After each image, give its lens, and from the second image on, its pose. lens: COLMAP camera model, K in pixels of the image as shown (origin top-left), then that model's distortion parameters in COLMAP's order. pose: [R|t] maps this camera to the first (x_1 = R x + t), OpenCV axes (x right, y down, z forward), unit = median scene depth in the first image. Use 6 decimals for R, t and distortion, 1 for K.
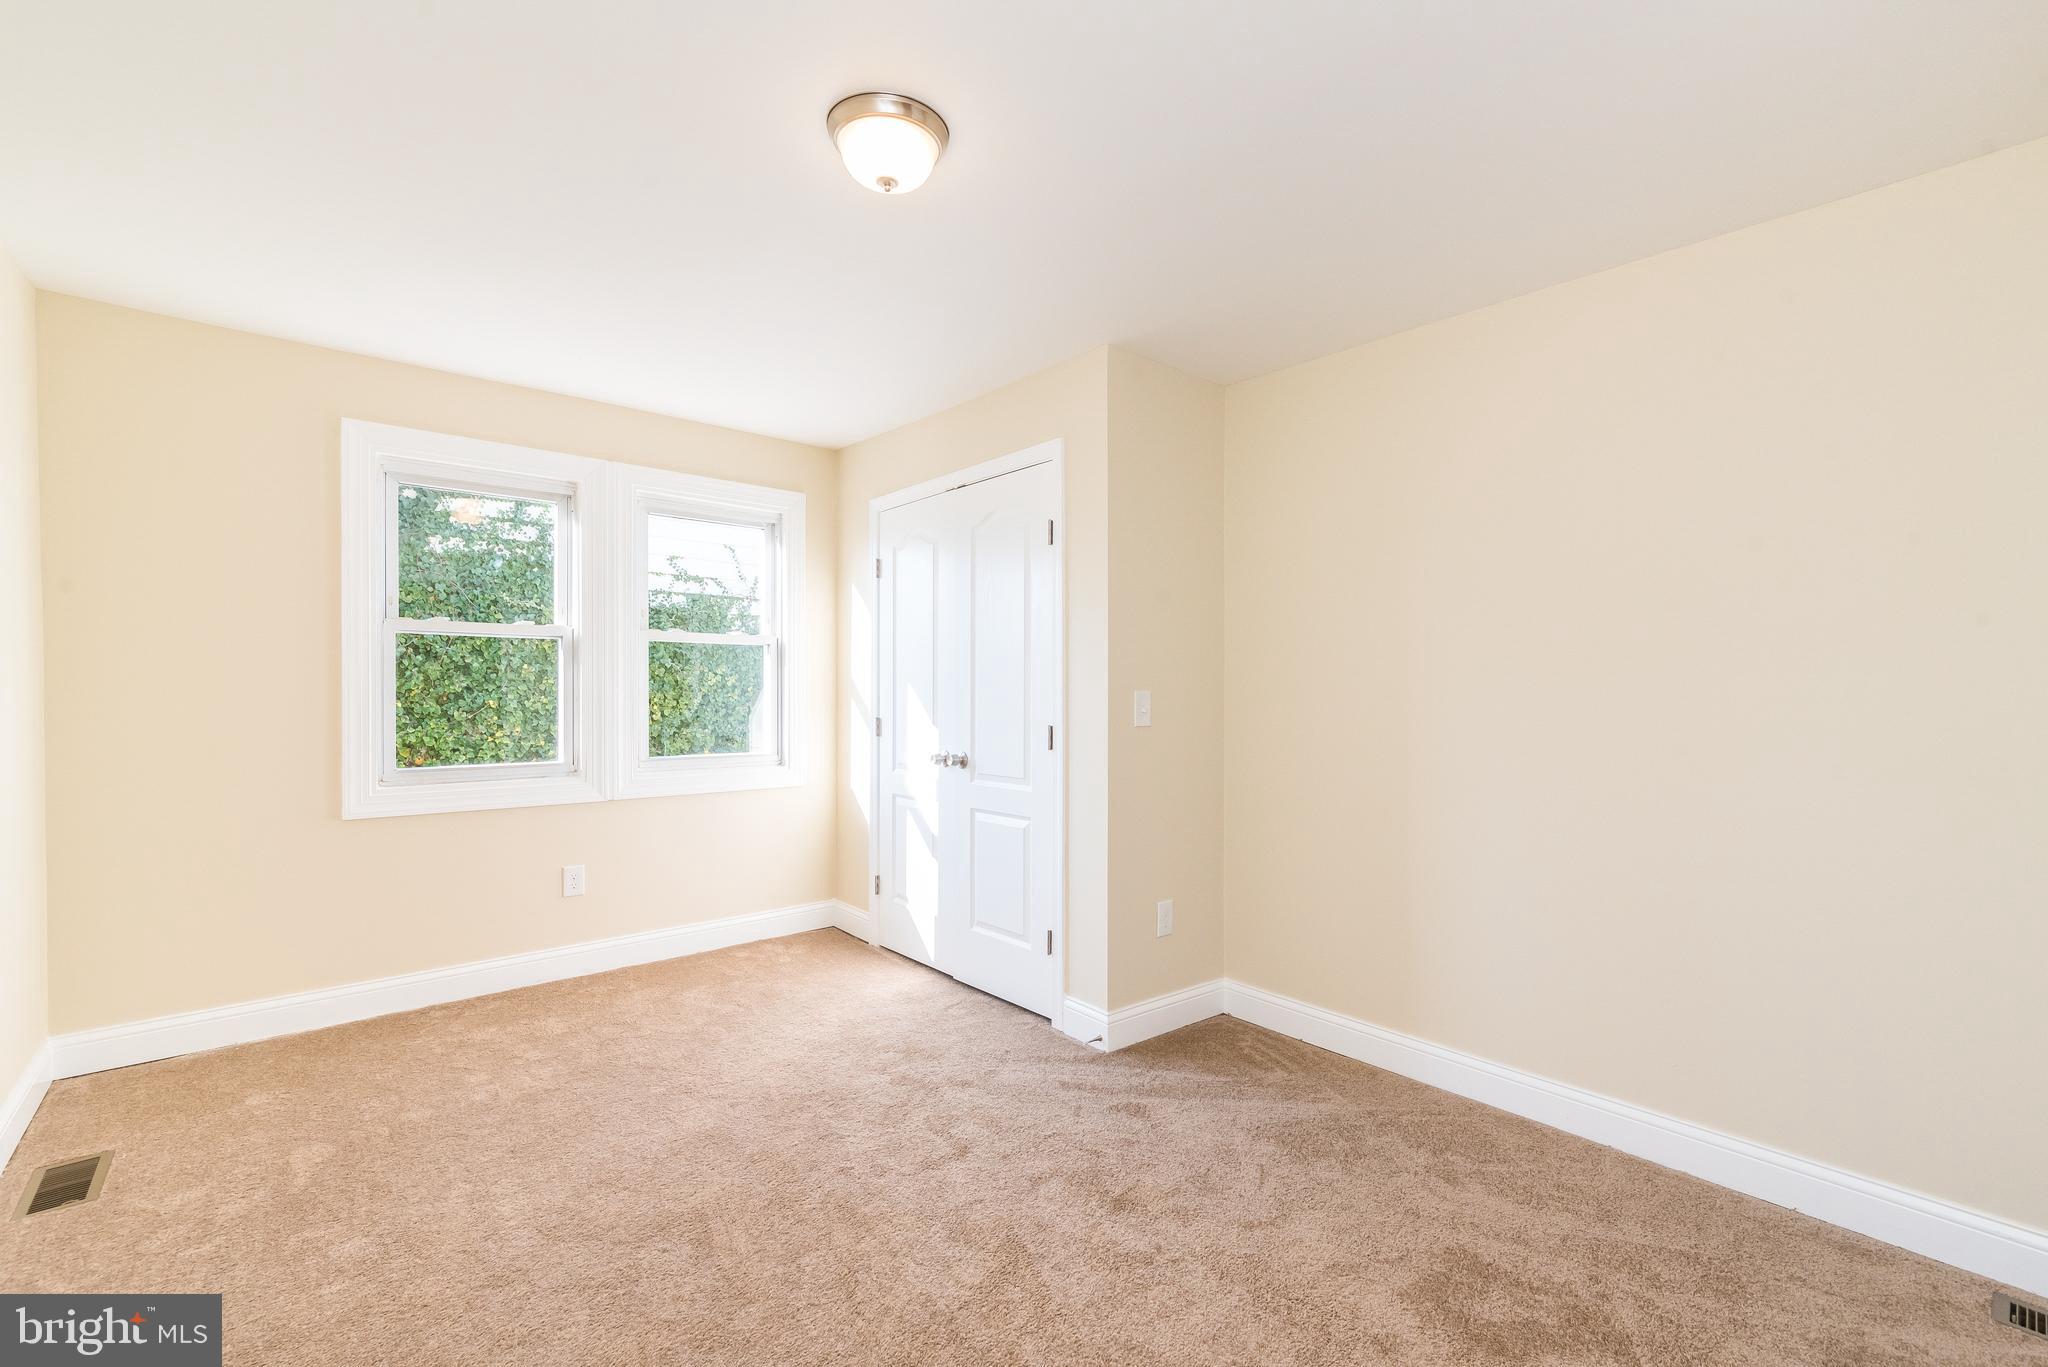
lens RADIAL K [[872.3, 0, 1024.4], [0, 872.3, 694.4], [0, 0, 1]] dist [0.002113, 0.000306]
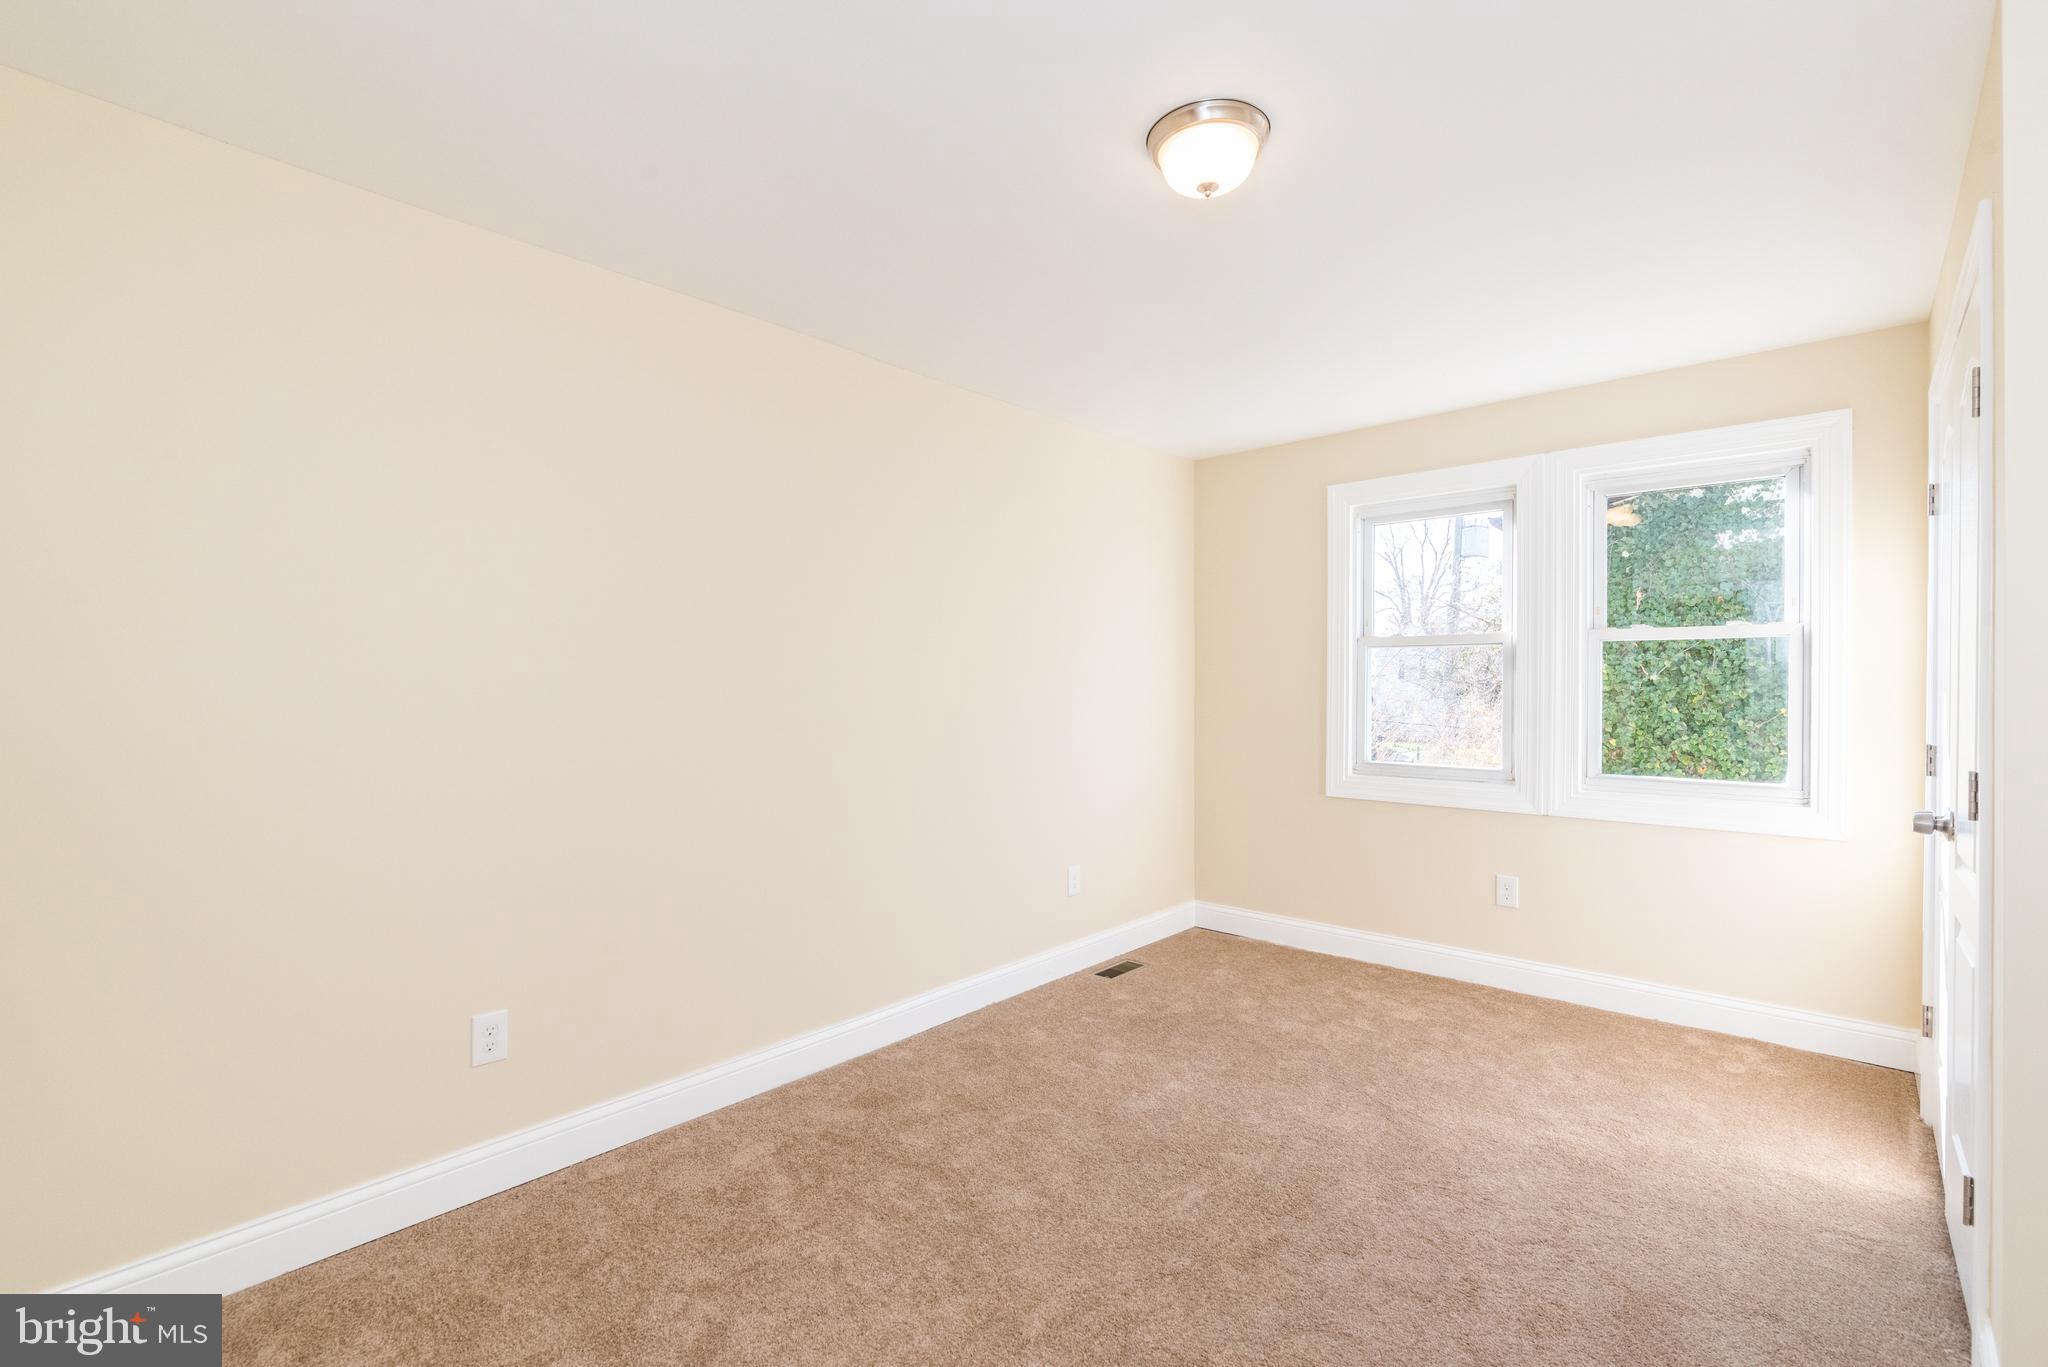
lens RADIAL K [[882.1, 0, 1024.0], [0, 882.1, 683.5], [0, 0, 1]] dist [-0.001869, -0.000290]
pose [[0.134400, -0.009018, -0.990886, 0.380233], [-0.009599, 0.999900, -0.010402, -0.004353], [0.990881, 0.010909, 0.134300, 0.313864]]
